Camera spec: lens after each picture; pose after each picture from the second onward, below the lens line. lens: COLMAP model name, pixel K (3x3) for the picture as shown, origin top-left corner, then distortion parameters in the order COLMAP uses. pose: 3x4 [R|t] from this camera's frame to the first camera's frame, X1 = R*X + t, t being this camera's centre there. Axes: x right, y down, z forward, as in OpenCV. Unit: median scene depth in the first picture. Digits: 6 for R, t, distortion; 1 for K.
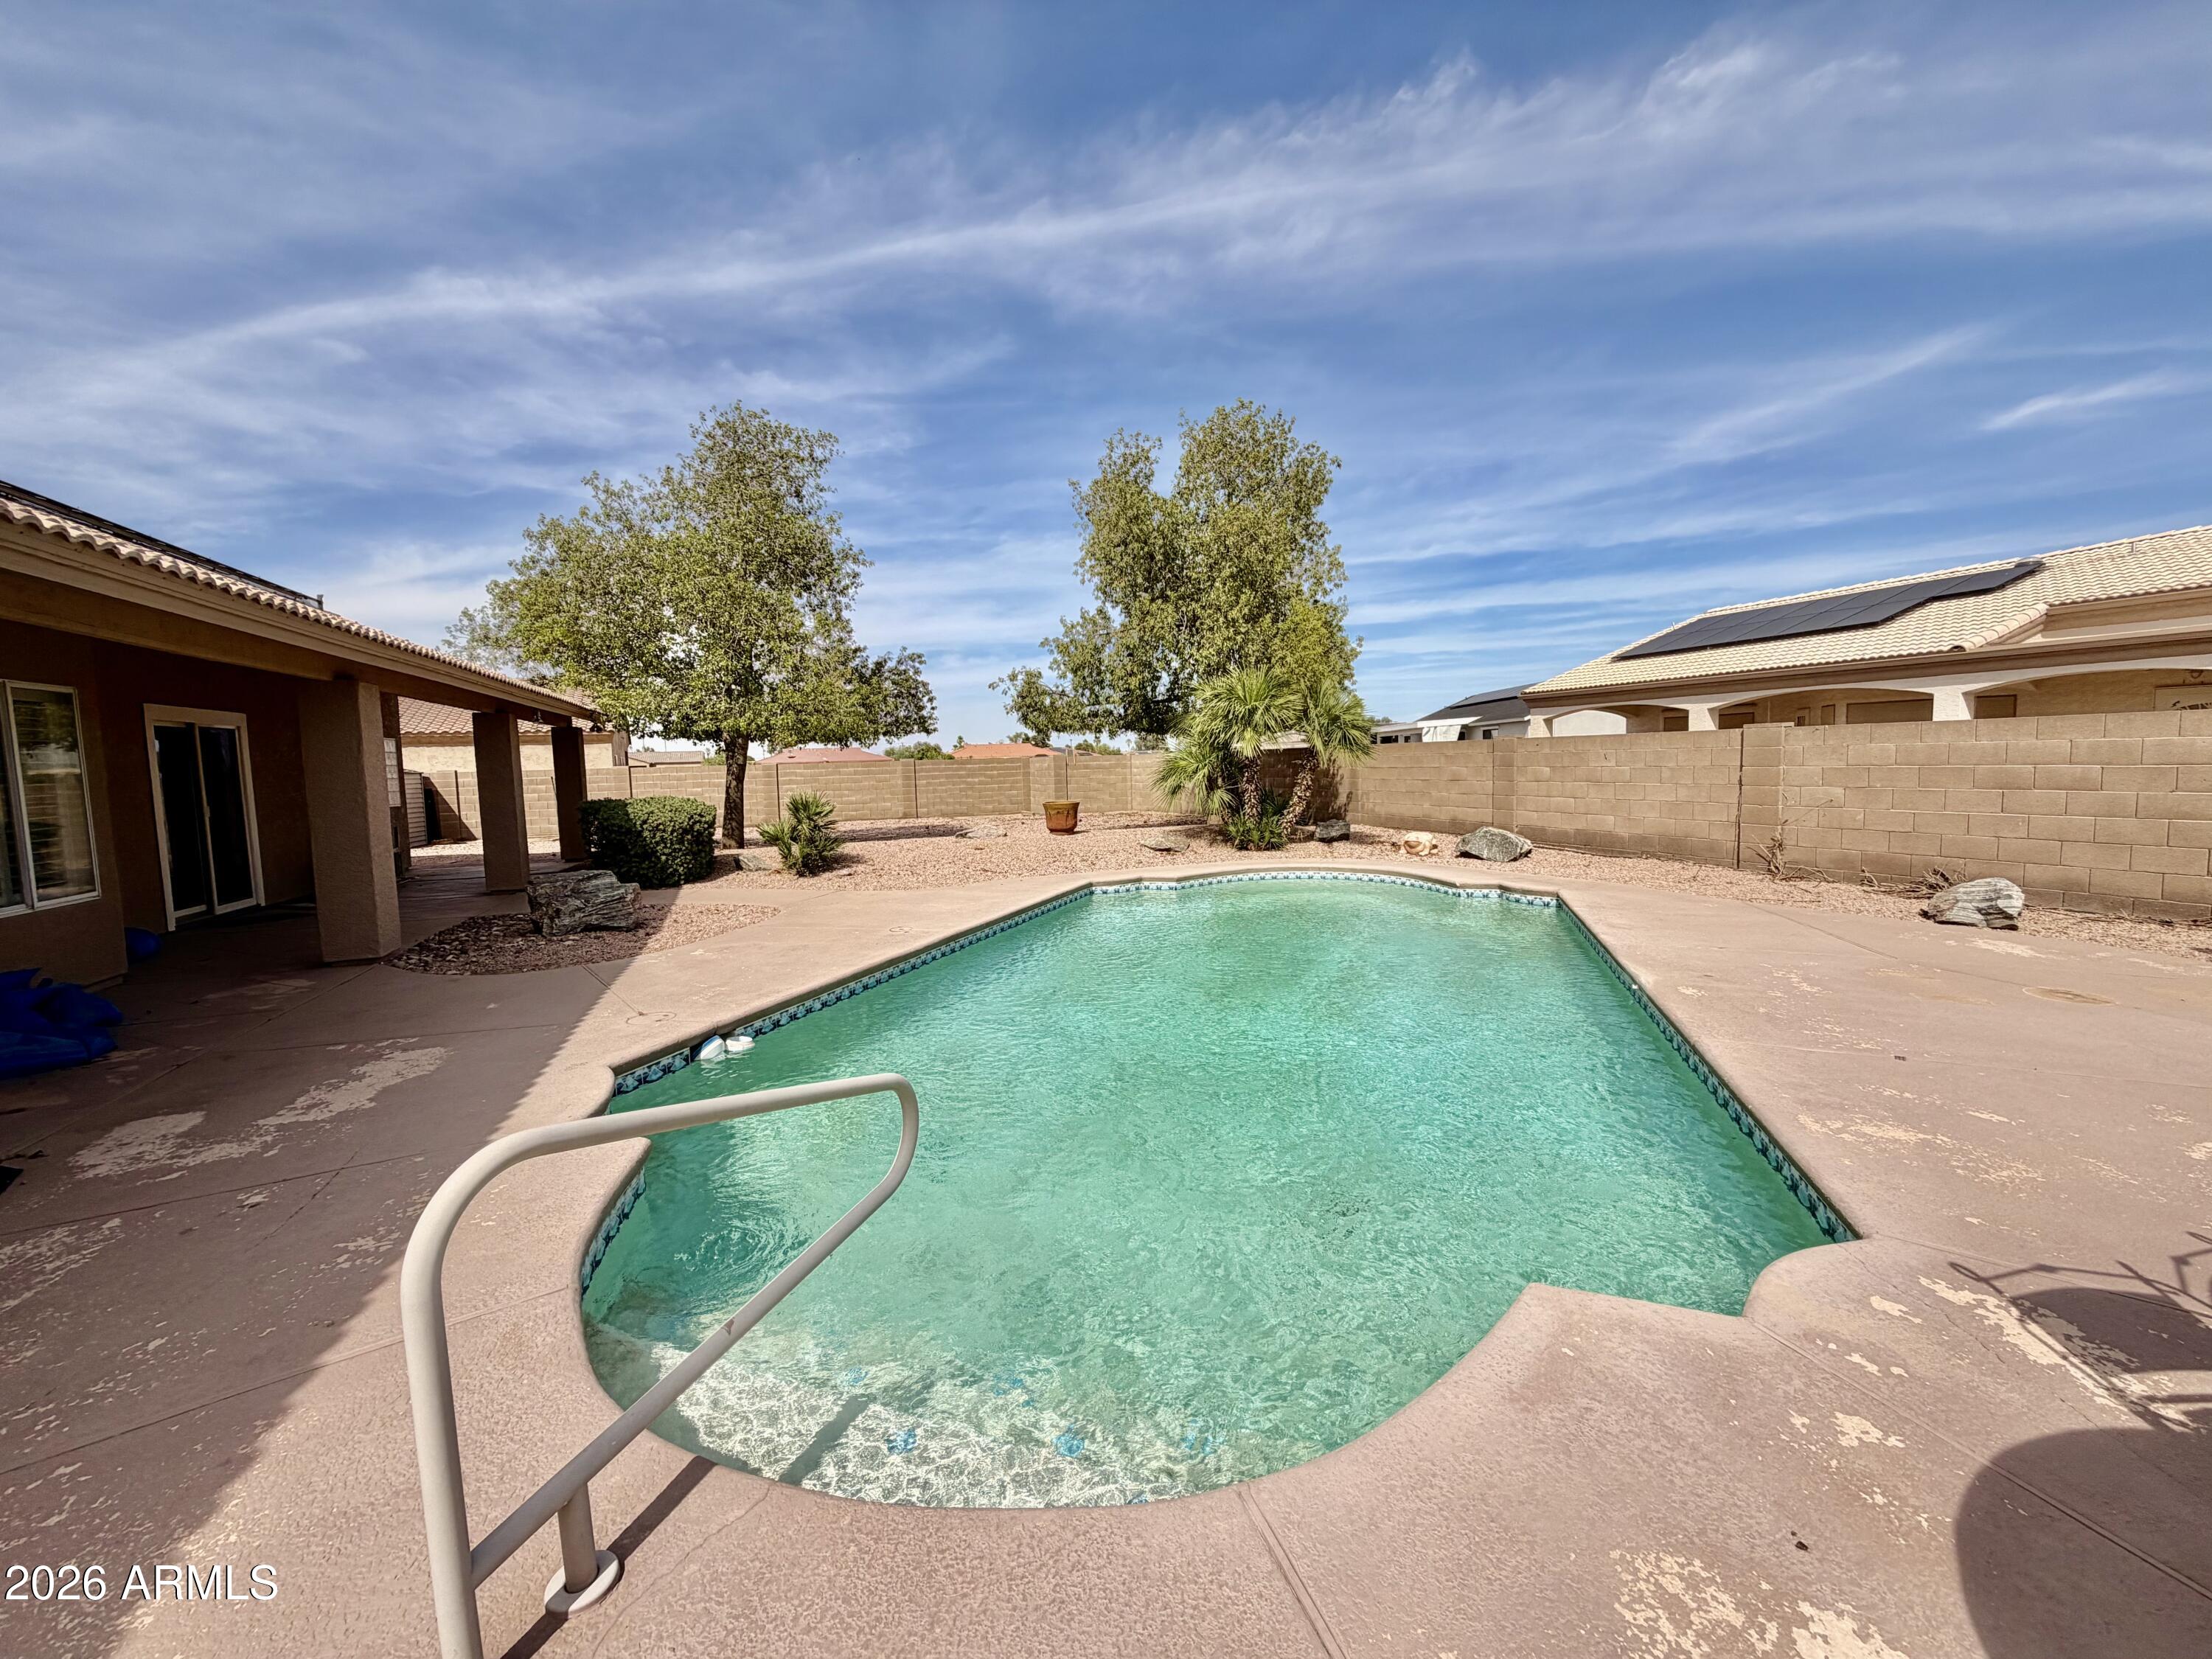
lens RADIAL K [[880.4, 0, 1095.5], [0, 880.4, 830.2], [0, 0, 1]] dist [0.000048, -0.000286]
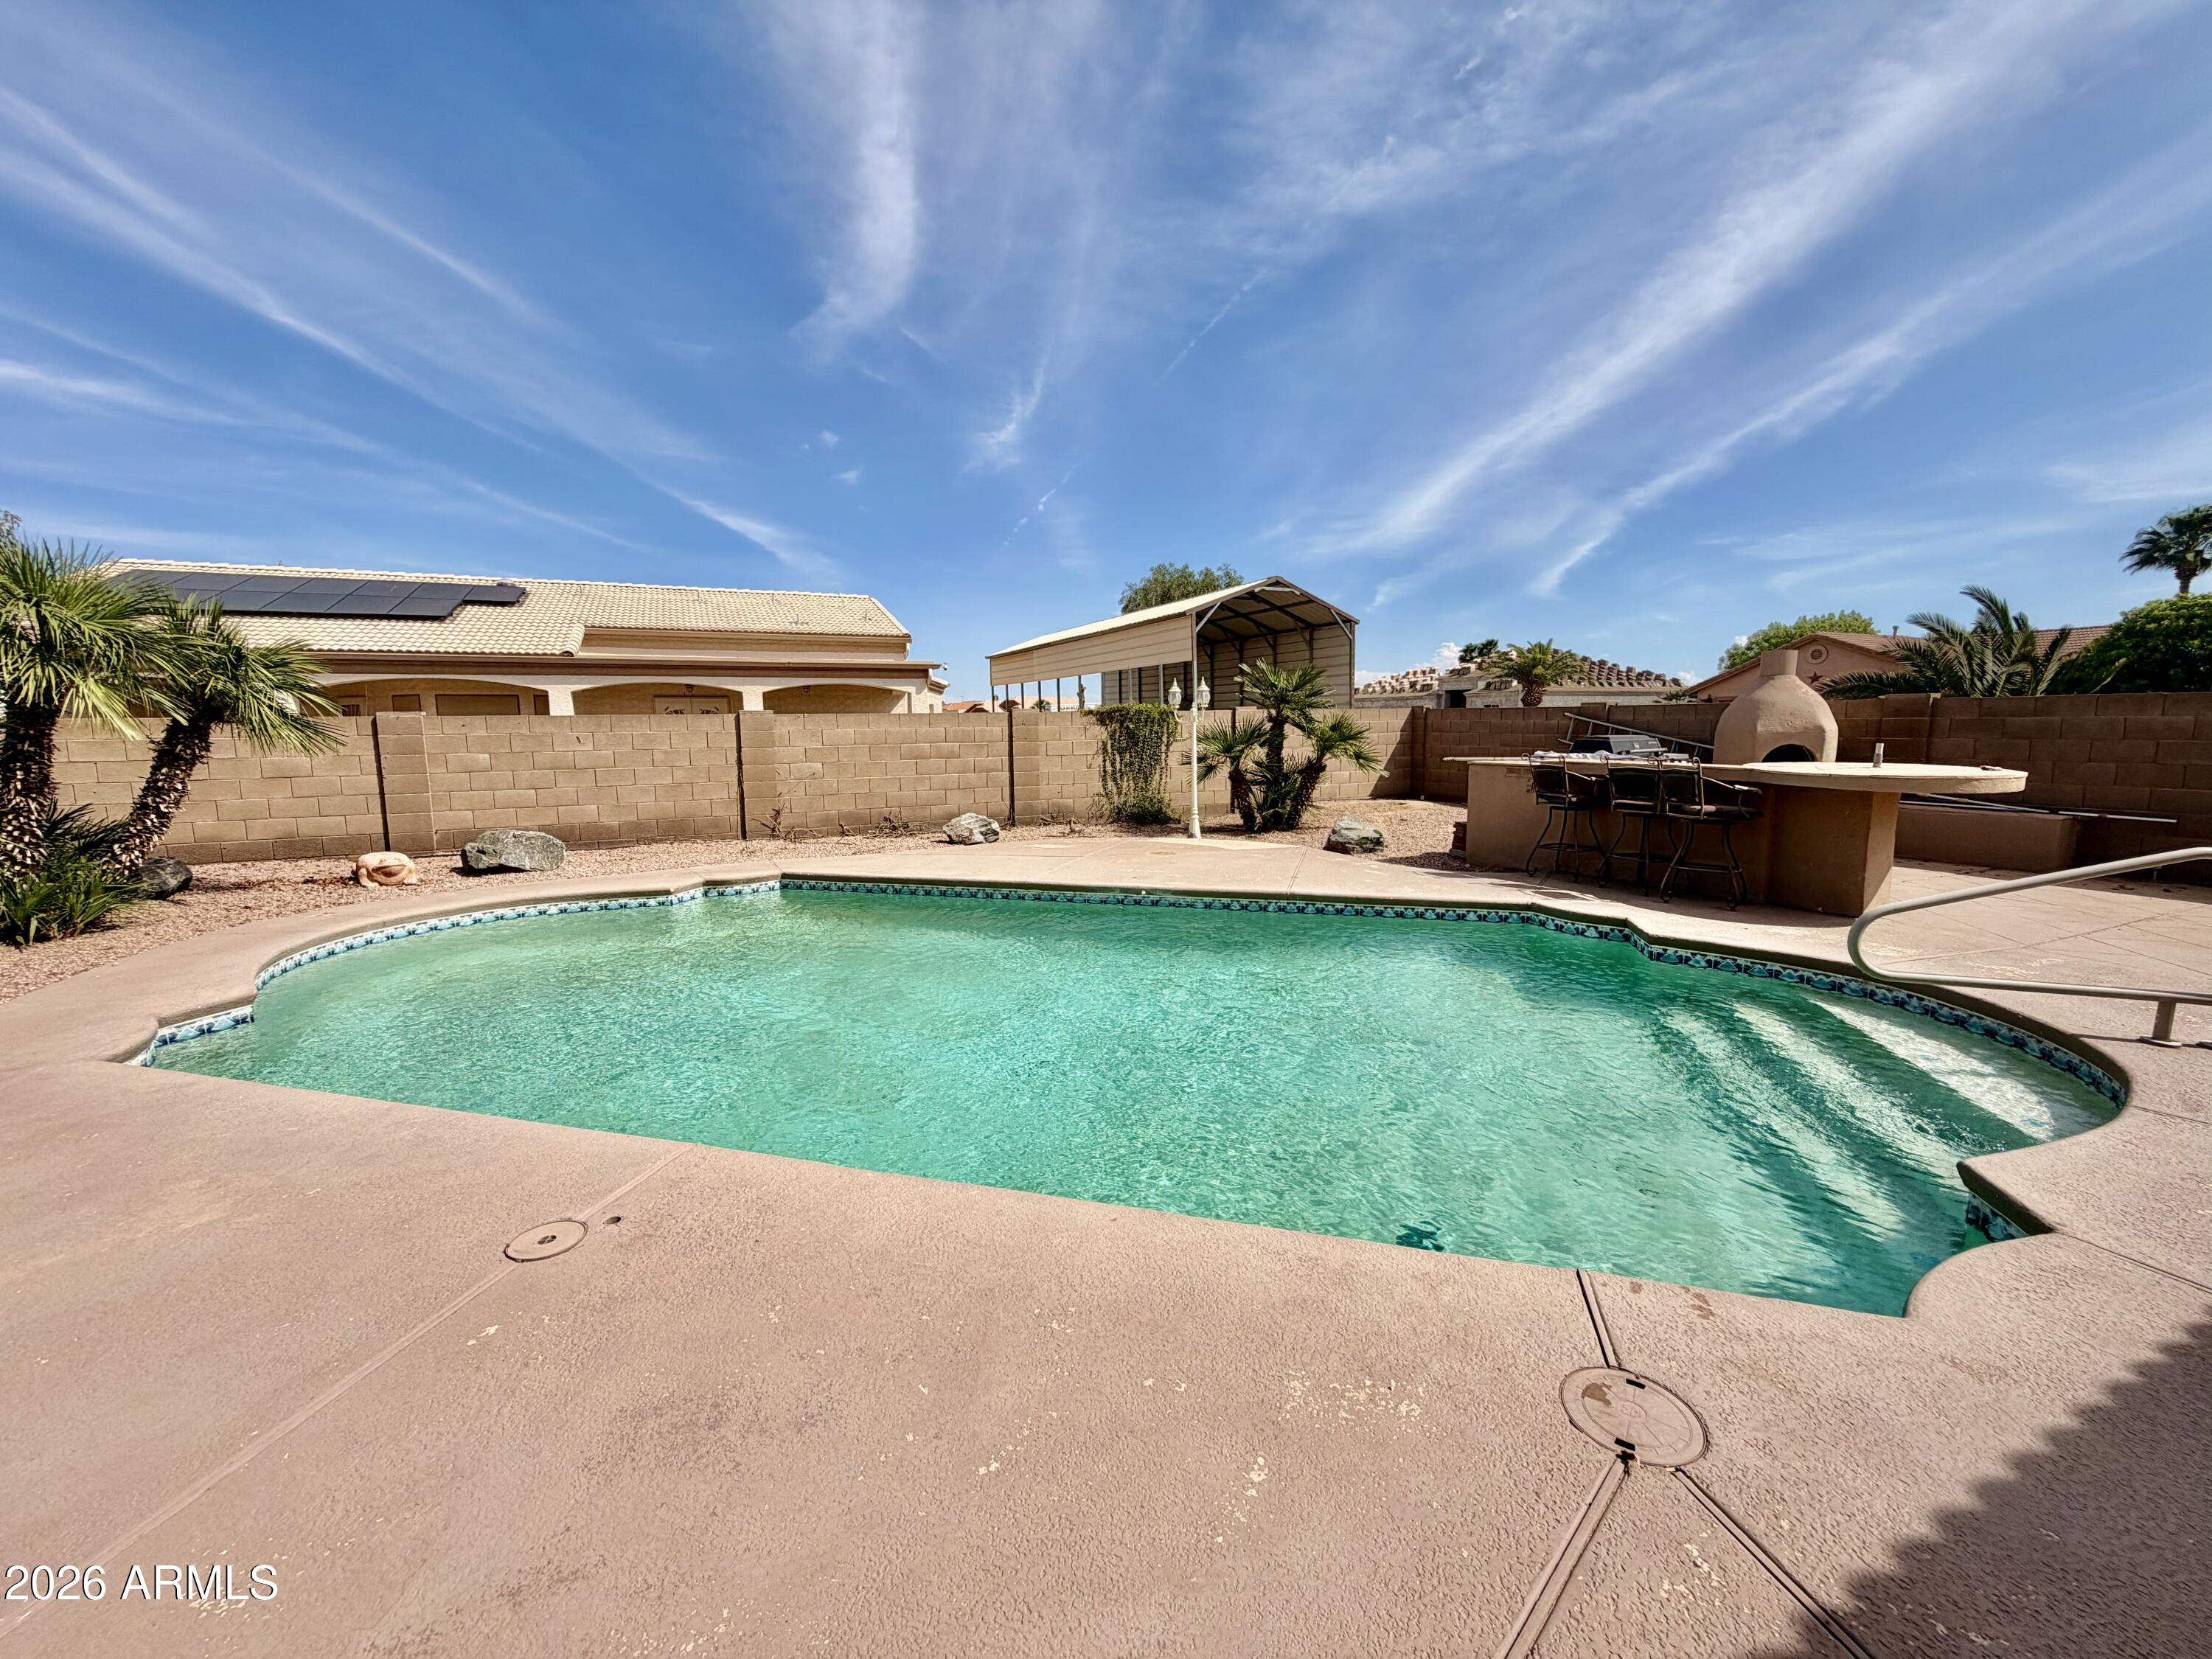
lens RADIAL K [[880.4, 0, 1098.2], [0, 880.4, 849.7], [0, 0, 1]] dist [0.000048, -0.000286]
pose [[-0.091177, -0.113465, 0.989350, -0.426177], [0.093097, 0.988166, 0.121909, -0.038211], [-0.991473, 0.103221, -0.079535, 0.644714]]
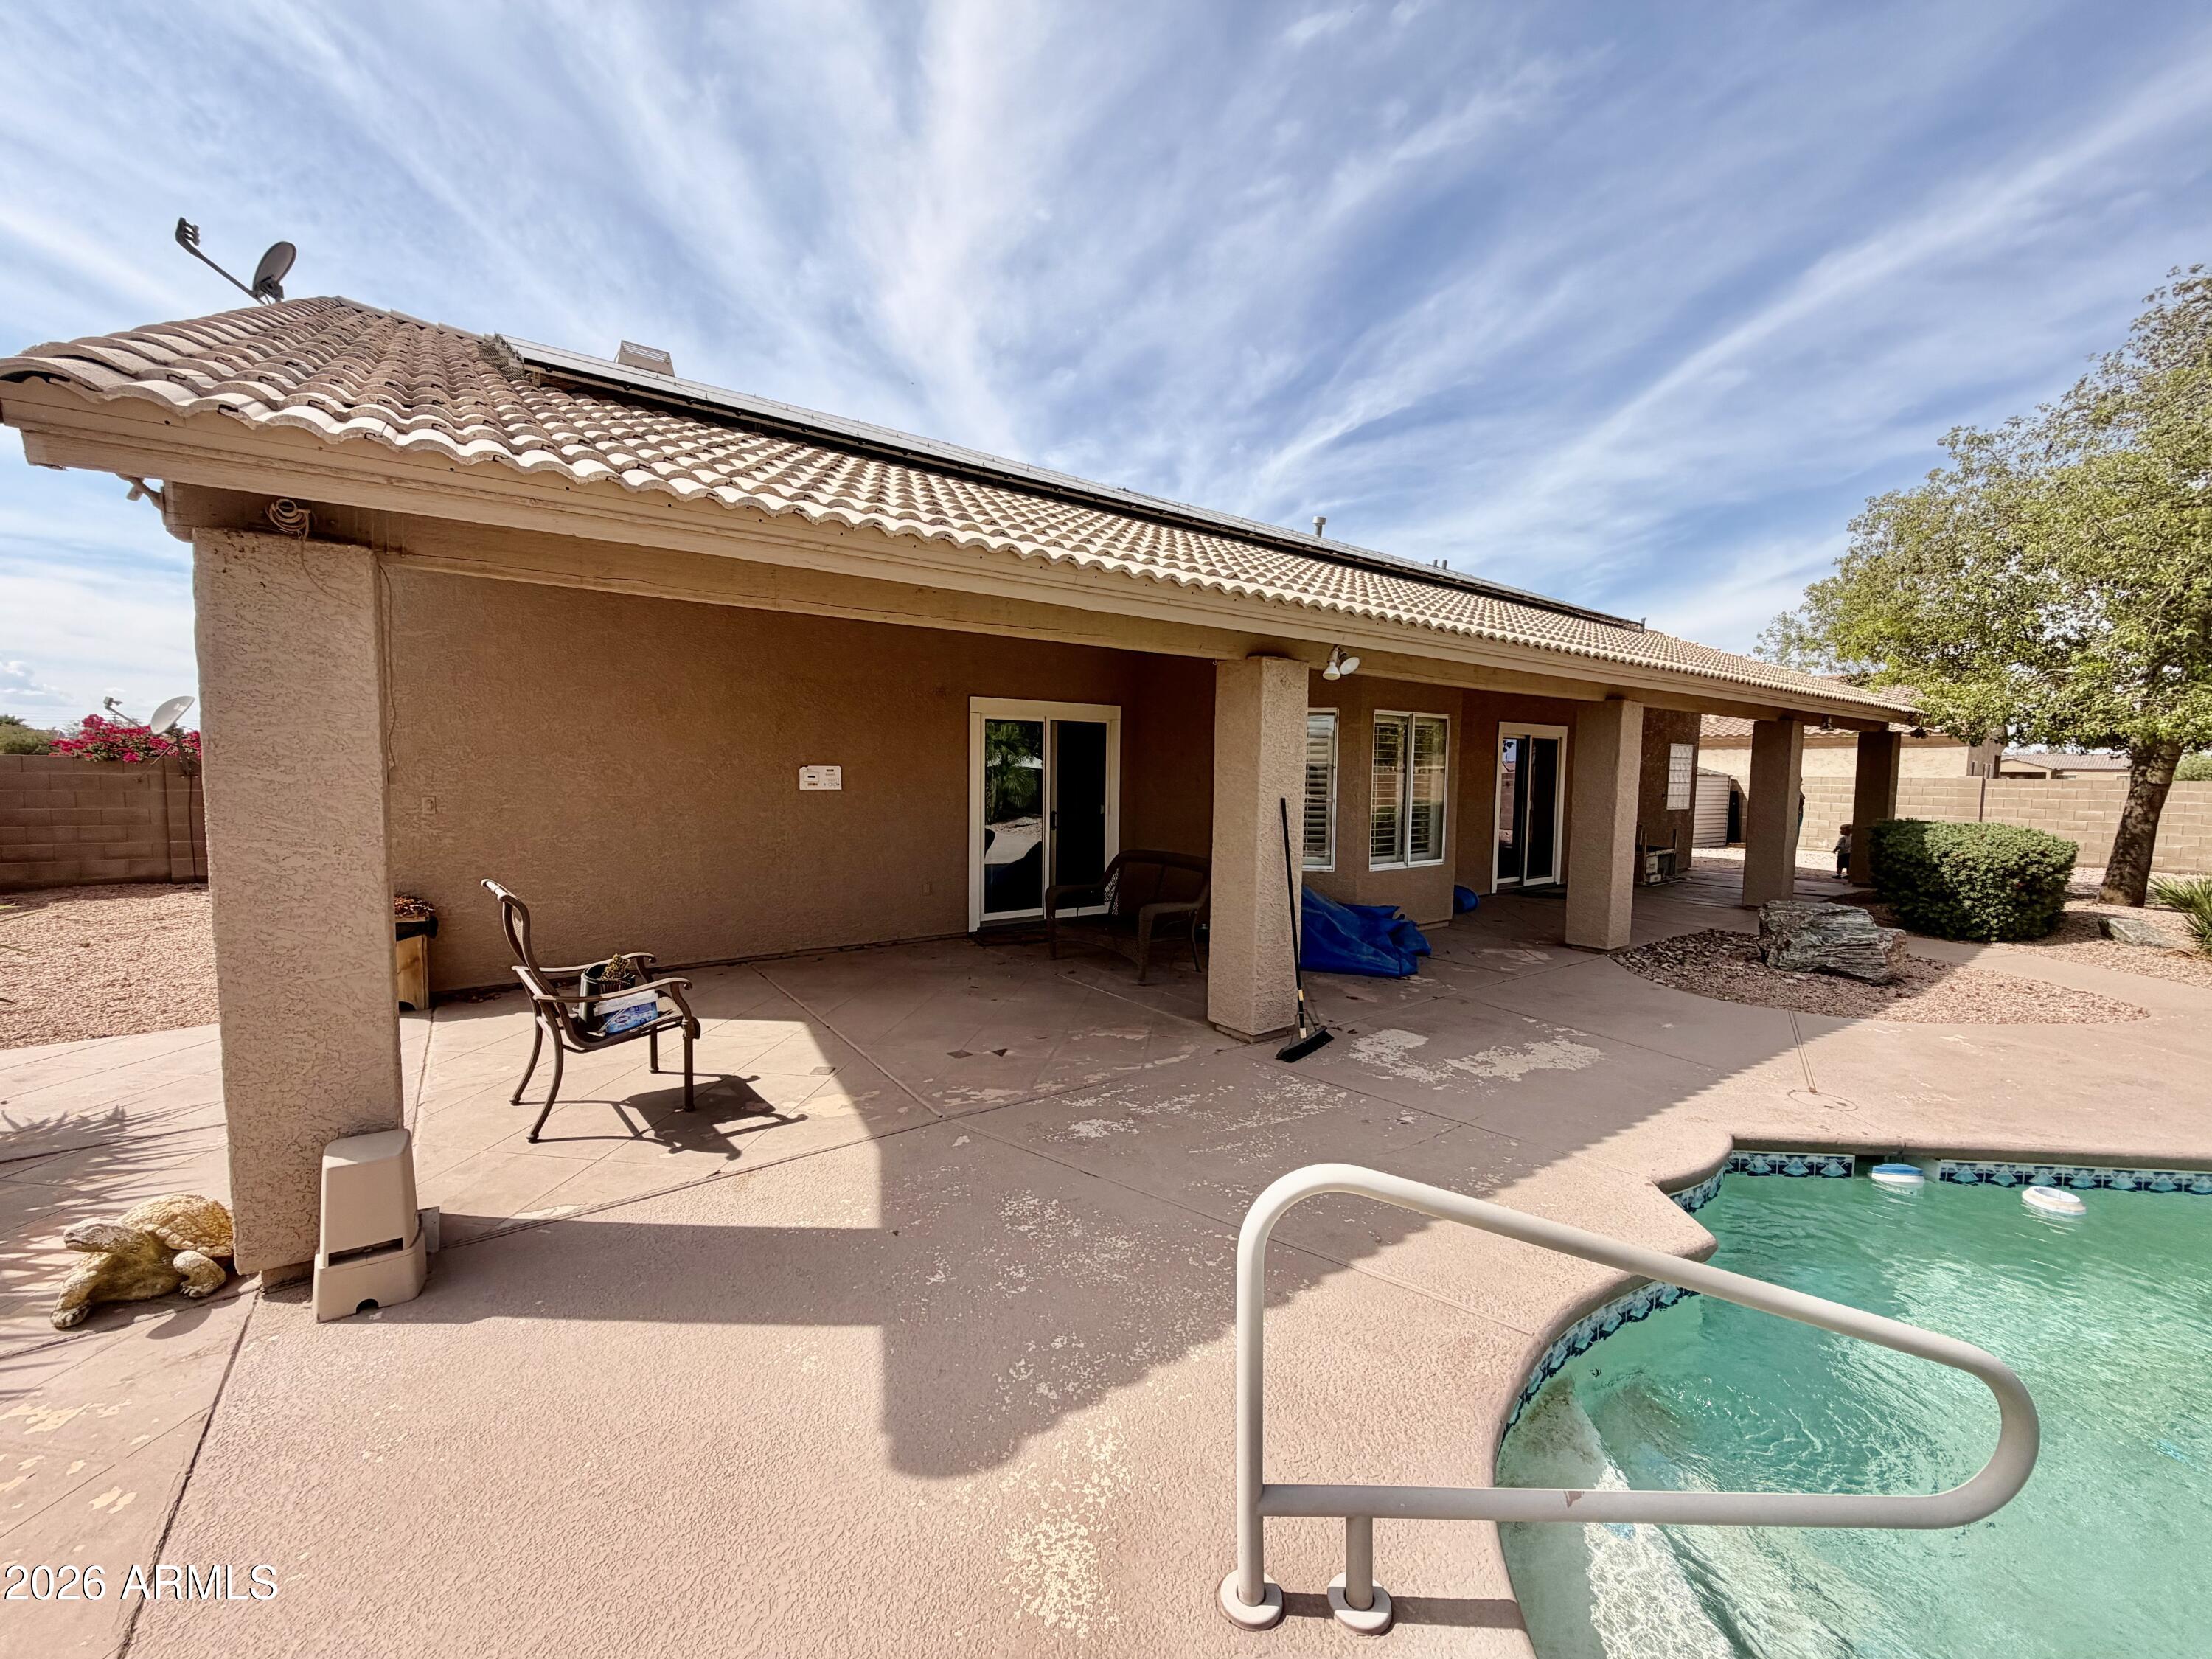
lens RADIAL K [[880.4, 0, 1107.1], [0, 880.4, 815.3], [0, 0, 1]] dist [0.000048, -0.000286]
pose [[0.274903, 0.082004, -0.957969, 0.044223], [-0.095832, 0.993732, 0.057565, -0.019515], [0.956684, 0.075979, 0.281038, 0.054608]]
